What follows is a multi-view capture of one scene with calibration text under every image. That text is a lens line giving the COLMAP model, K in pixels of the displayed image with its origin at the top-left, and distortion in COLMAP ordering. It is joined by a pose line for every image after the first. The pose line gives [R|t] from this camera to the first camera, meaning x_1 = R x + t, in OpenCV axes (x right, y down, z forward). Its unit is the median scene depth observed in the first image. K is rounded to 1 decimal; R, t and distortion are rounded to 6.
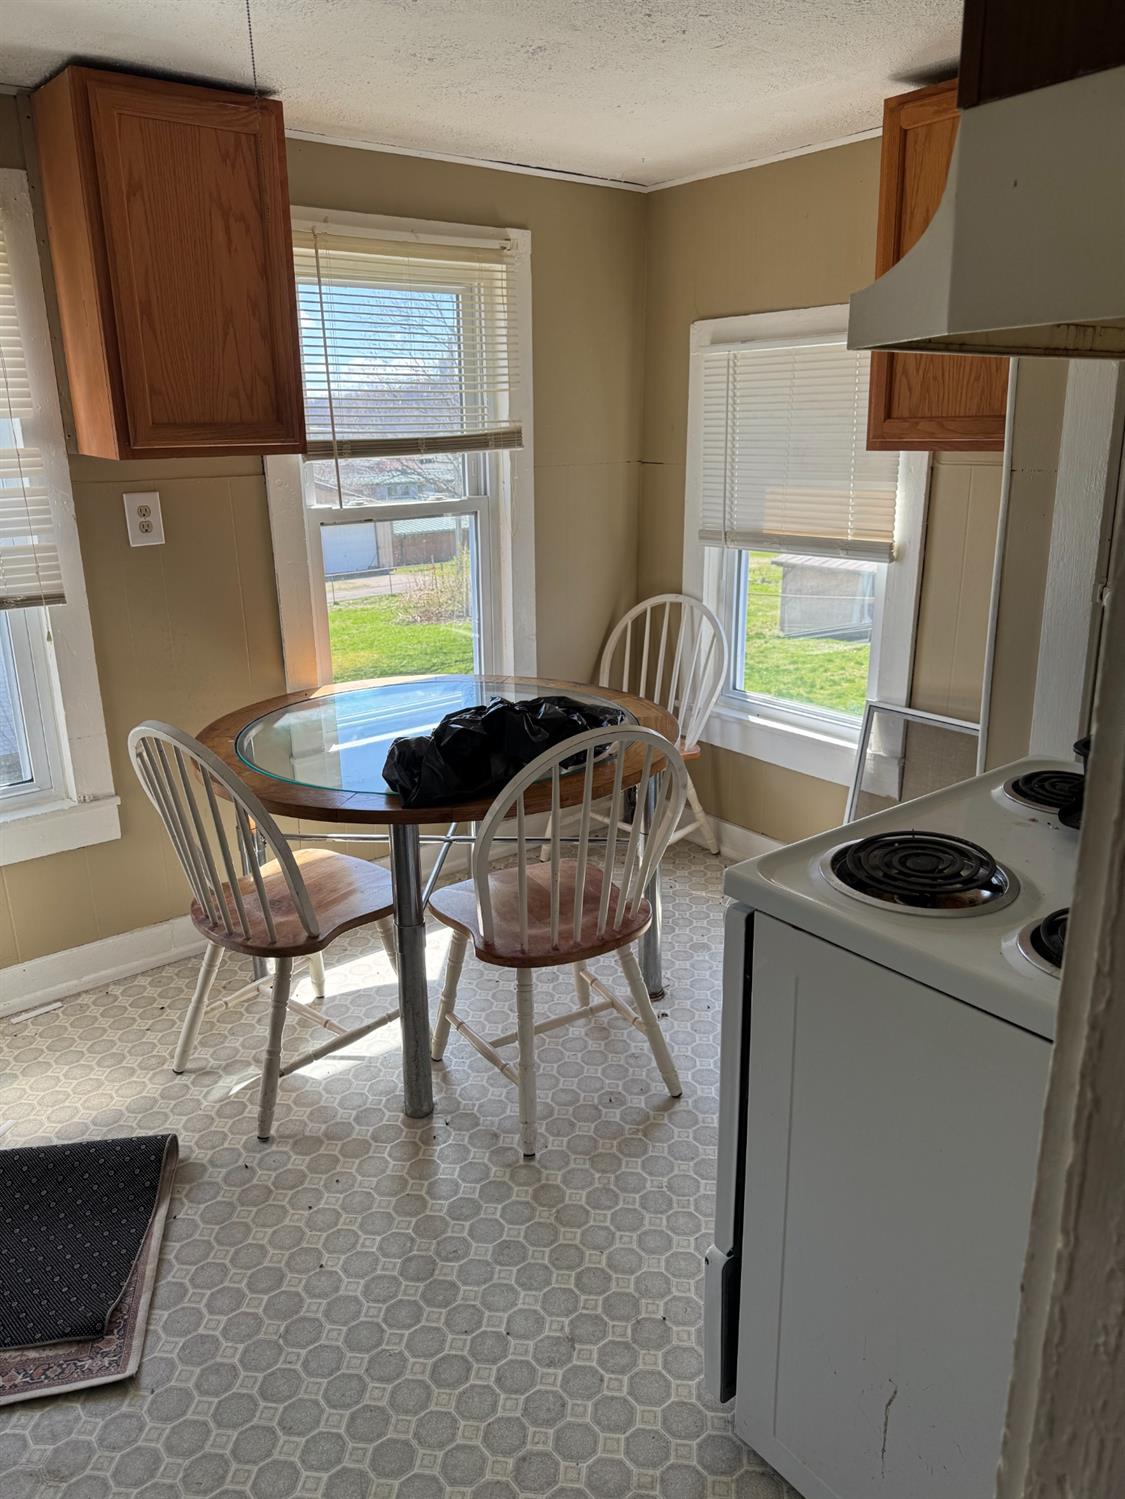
lens RADIAL K [[1049.7, 0, 570.6], [0, 1049.7, 751.7], [0, 0, 1]] dist [-0.000283, -0.010384]
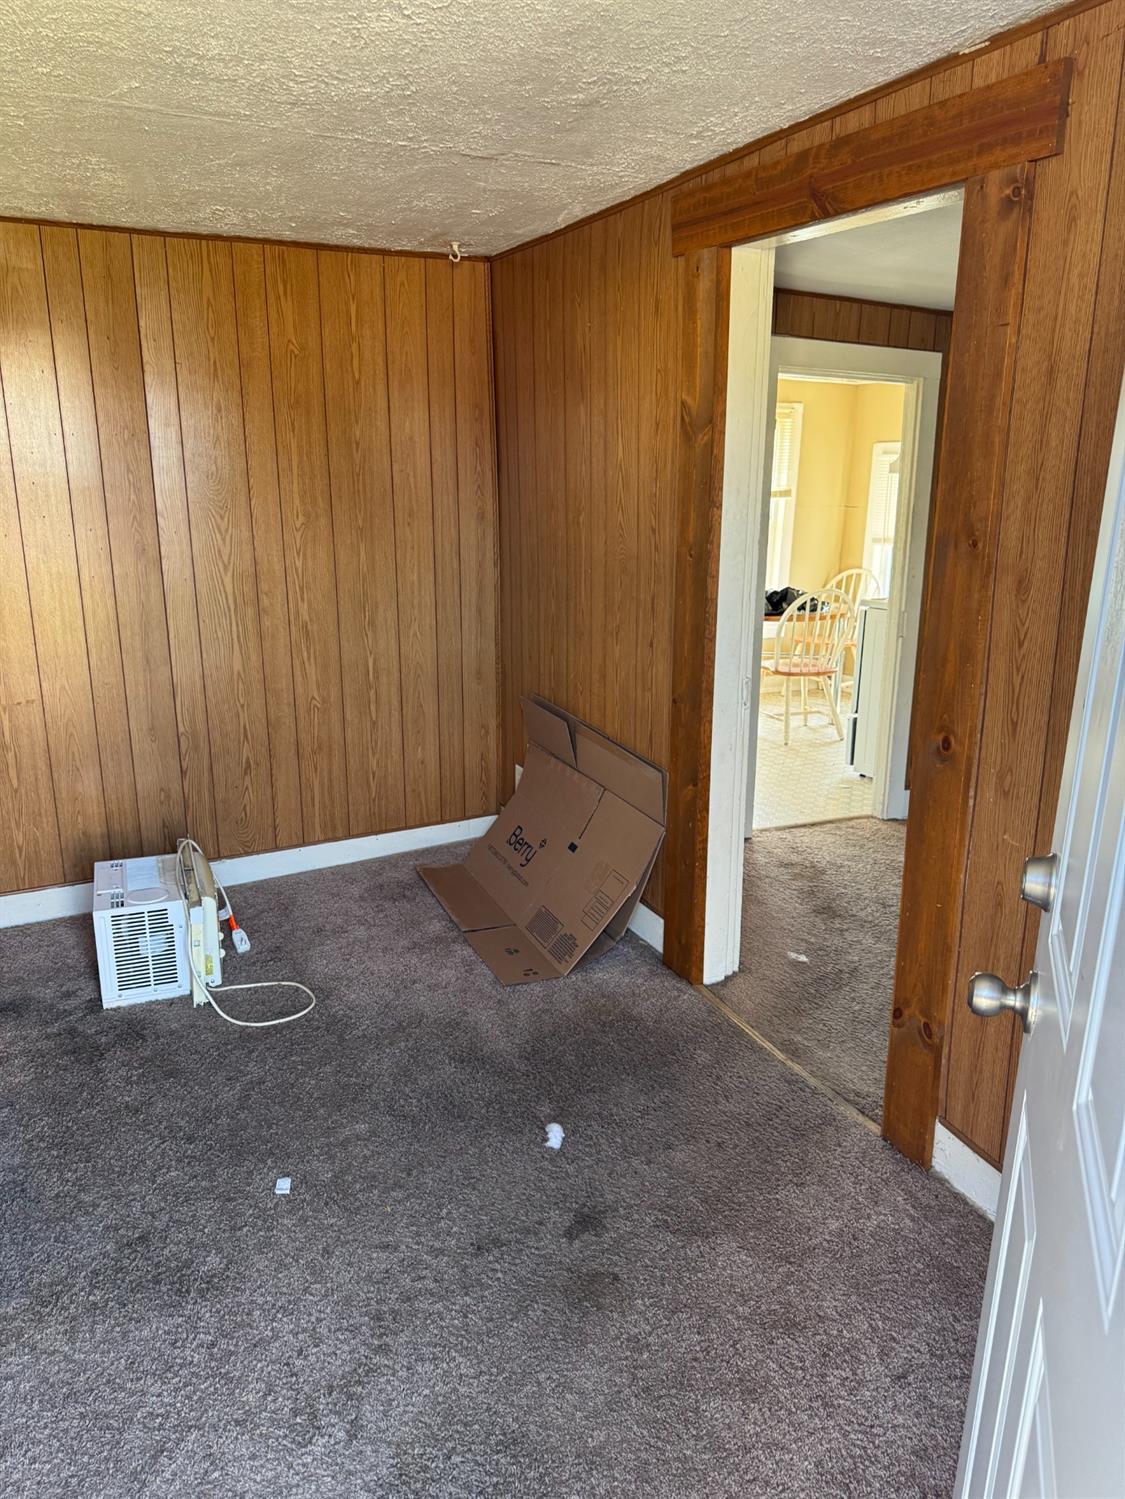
lens RADIAL K [[1049.7, 0, 567.0], [0, 1049.7, 752.2], [0, 0, 1]] dist [-0.000283, -0.010384]
pose [[0.980731, 0.073194, -0.181134, -0.073303], [-0.082391, 0.995638, -0.043775, 0.402745], [0.177139, 0.057855, 0.982484, -1.295524]]
